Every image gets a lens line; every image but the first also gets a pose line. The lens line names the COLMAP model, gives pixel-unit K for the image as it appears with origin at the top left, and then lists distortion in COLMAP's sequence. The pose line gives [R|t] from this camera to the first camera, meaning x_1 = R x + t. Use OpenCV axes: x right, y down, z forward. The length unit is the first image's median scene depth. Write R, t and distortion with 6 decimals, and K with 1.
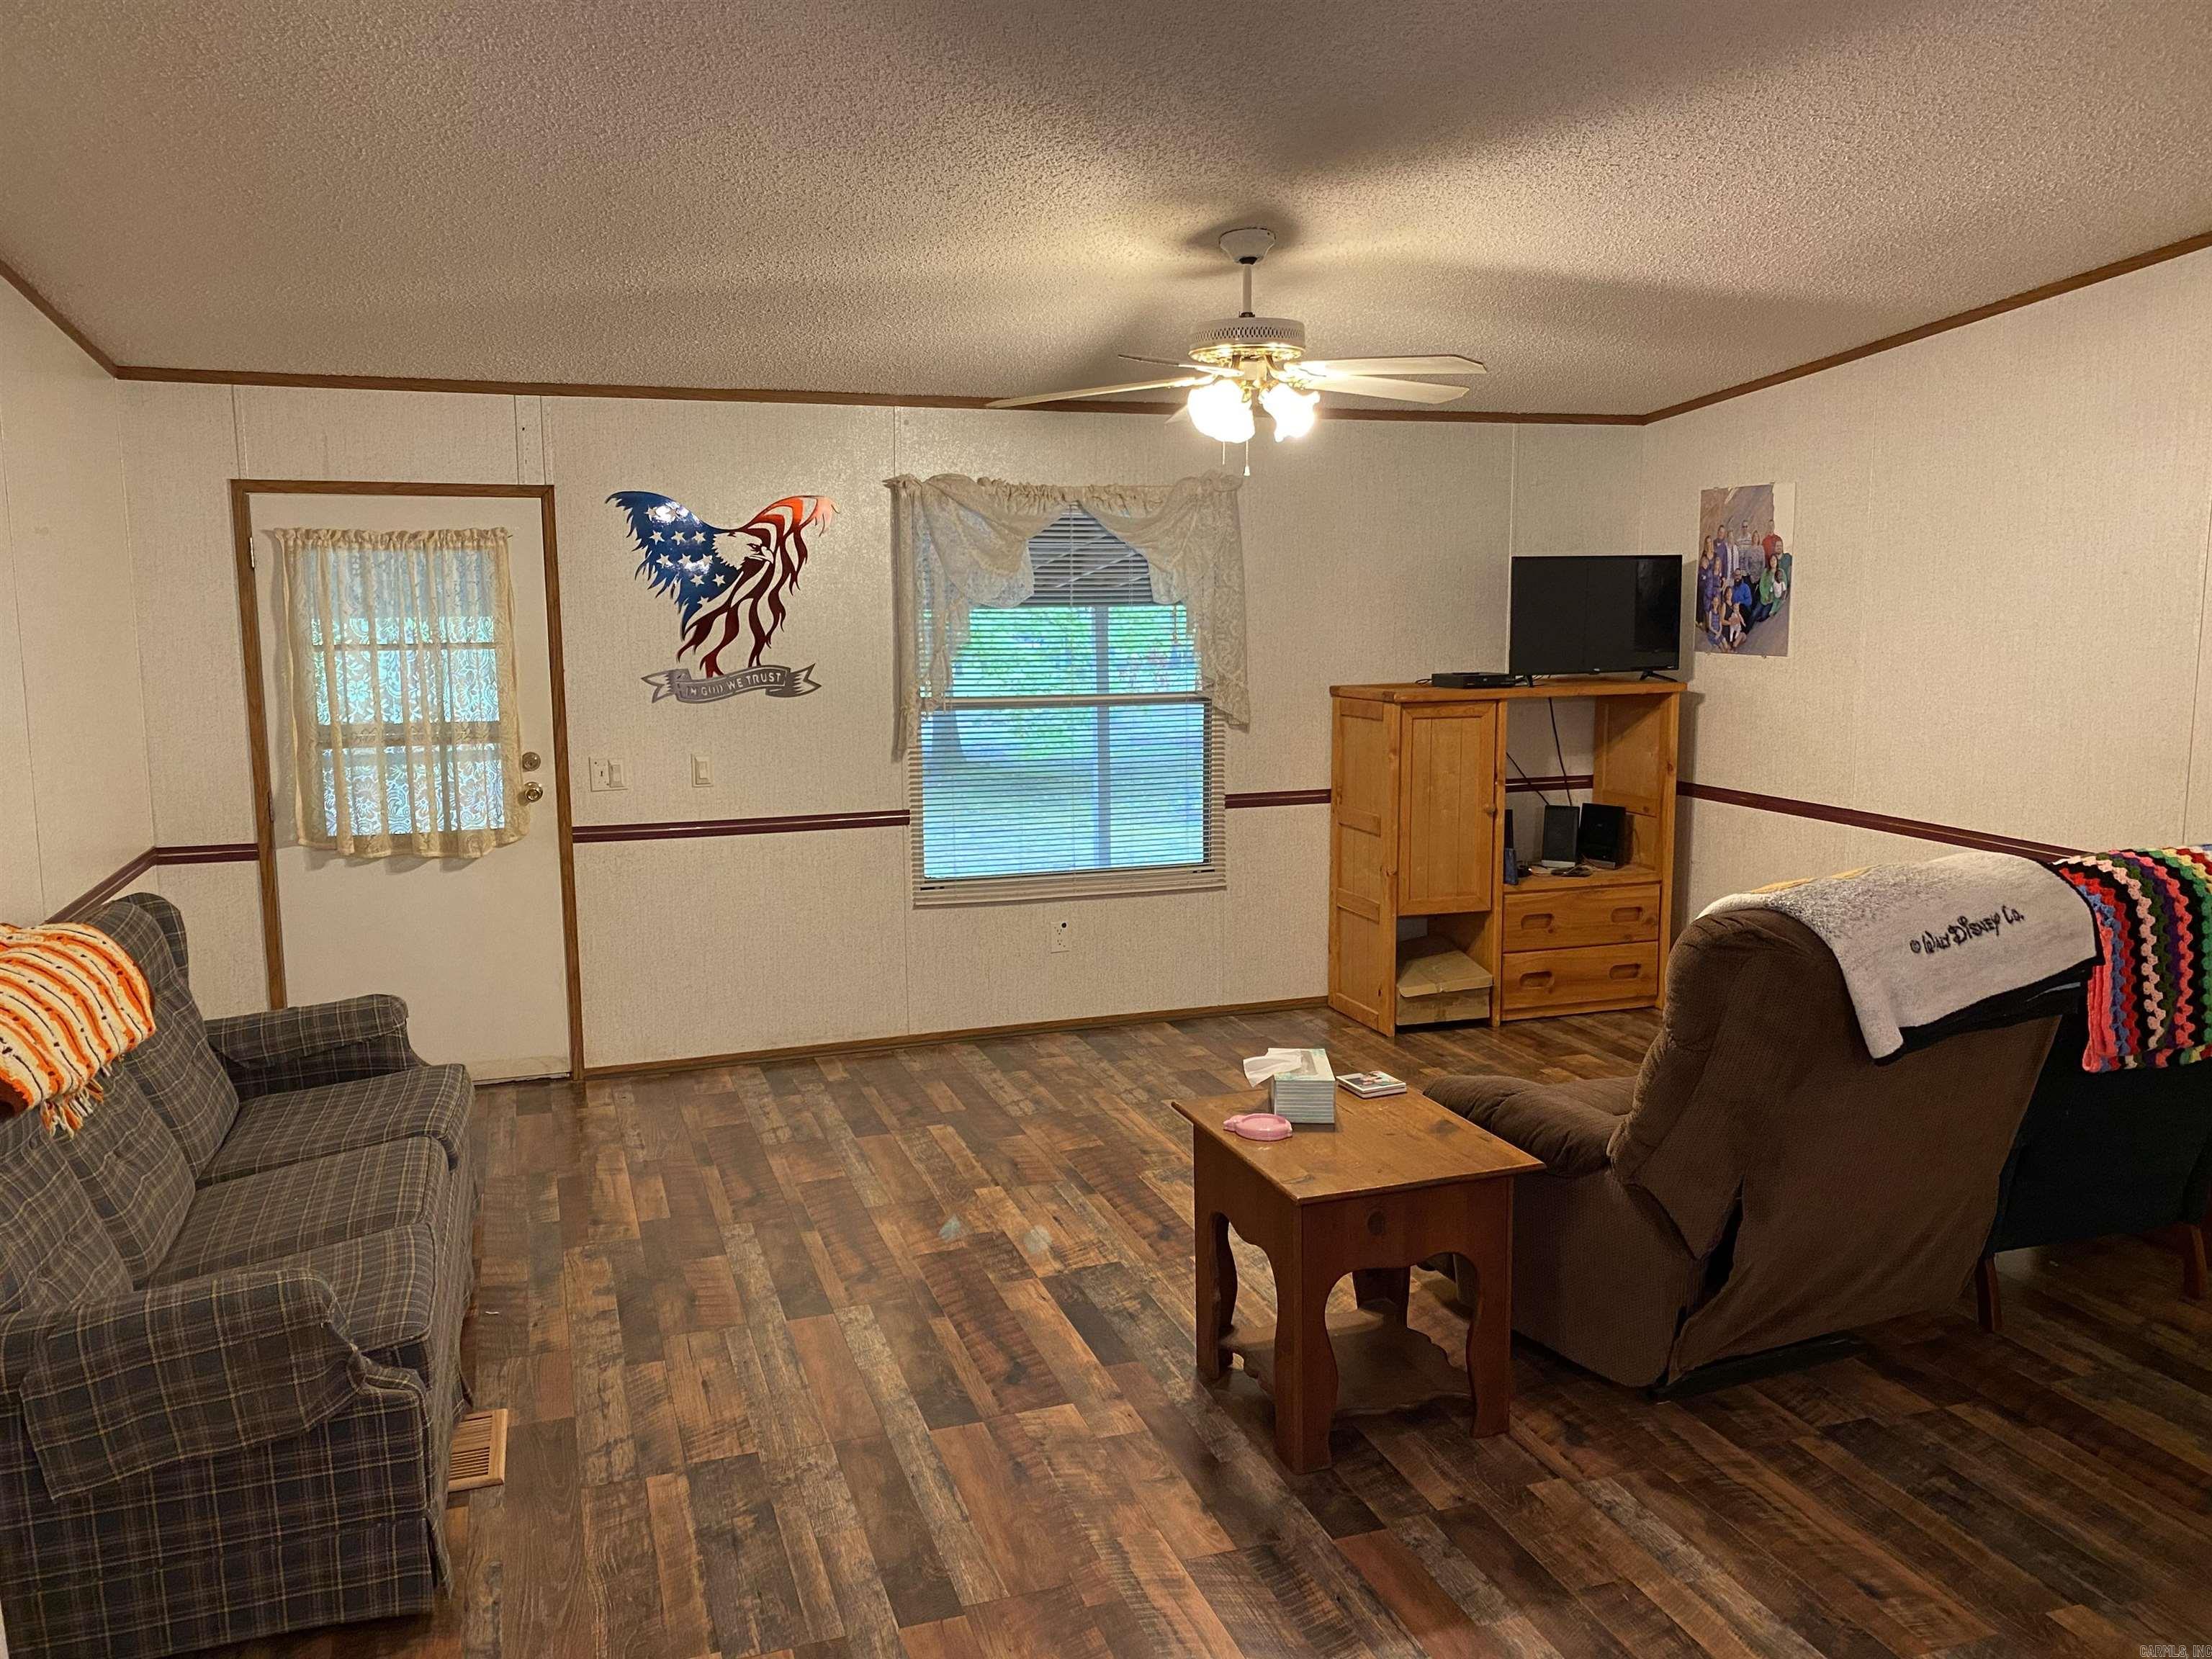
lens RADIAL K [[1693.4, 0, 1104.9], [0, 1693.4, 826.5], [0, 0, 1]] dist [0.062850, -0.083069]
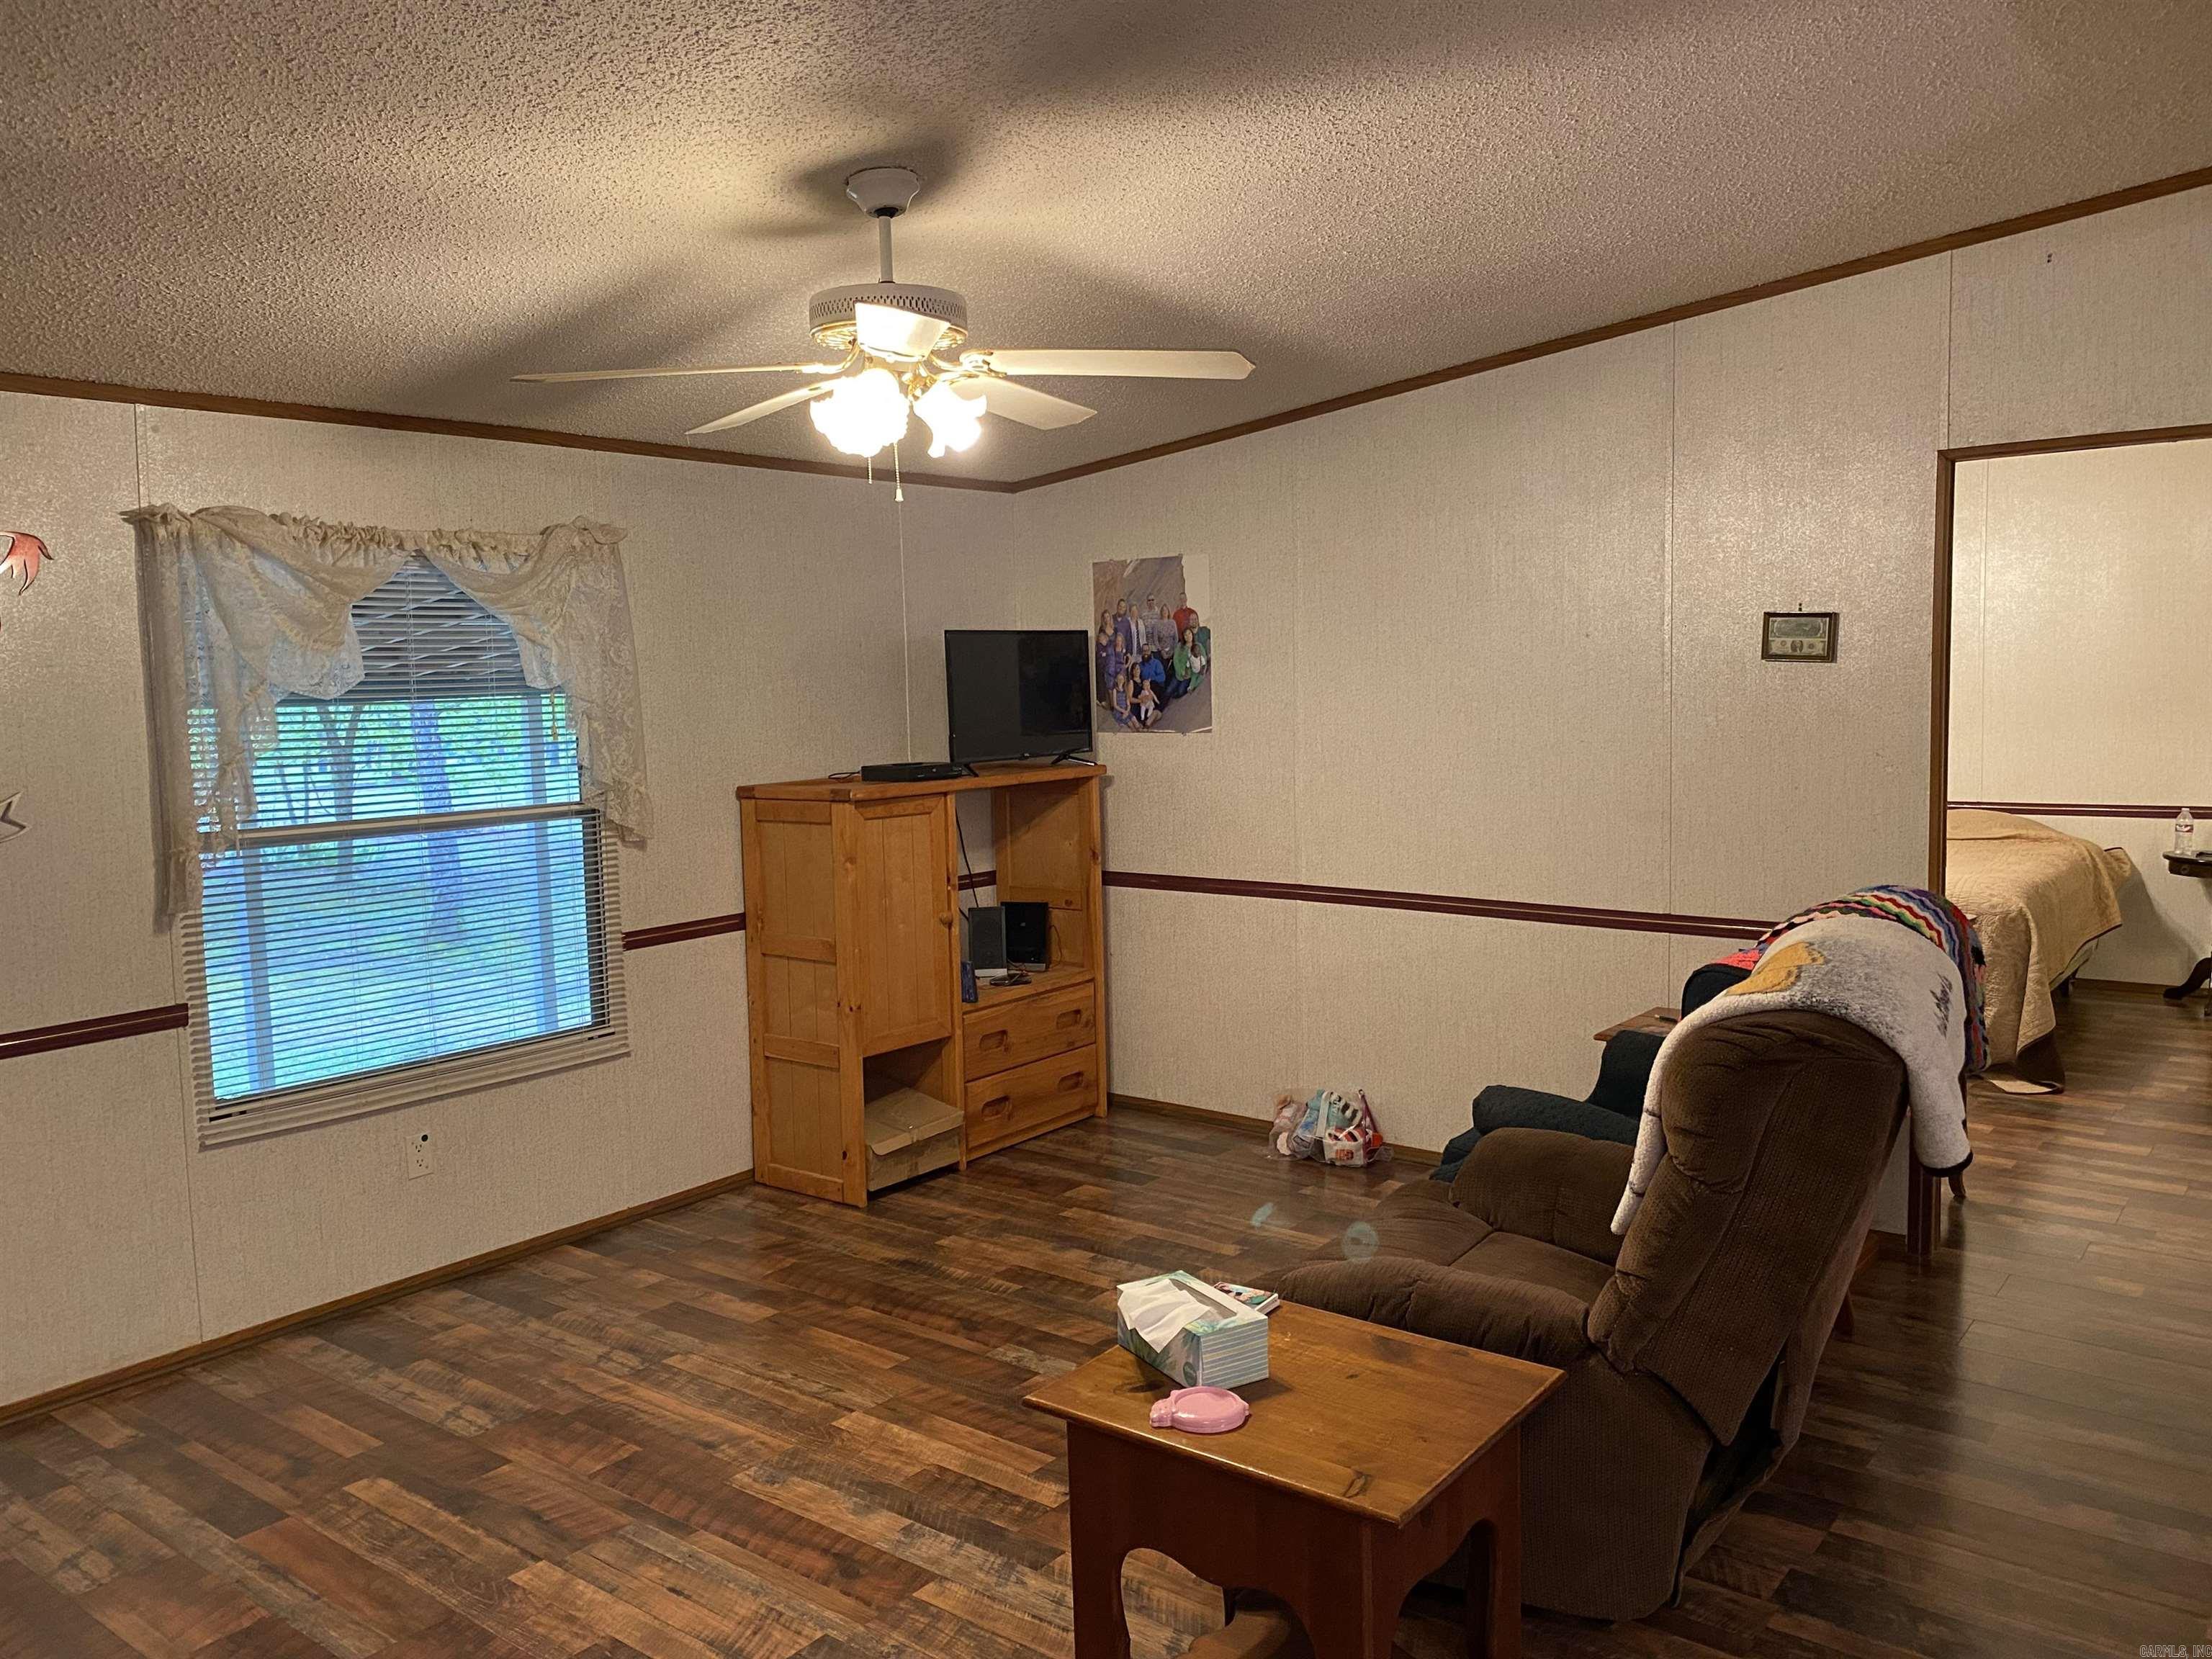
lens RADIAL K [[1693.4, 0, 1122.2], [0, 1693.4, 824.2], [0, 0, 1]] dist [0.062850, -0.083069]
pose [[0.837750, -0.063434, 0.542357, -0.165546], [0.095334, 0.994966, -0.030885, -0.023598], [-0.537668, 0.077579, 0.839580, 0.229470]]
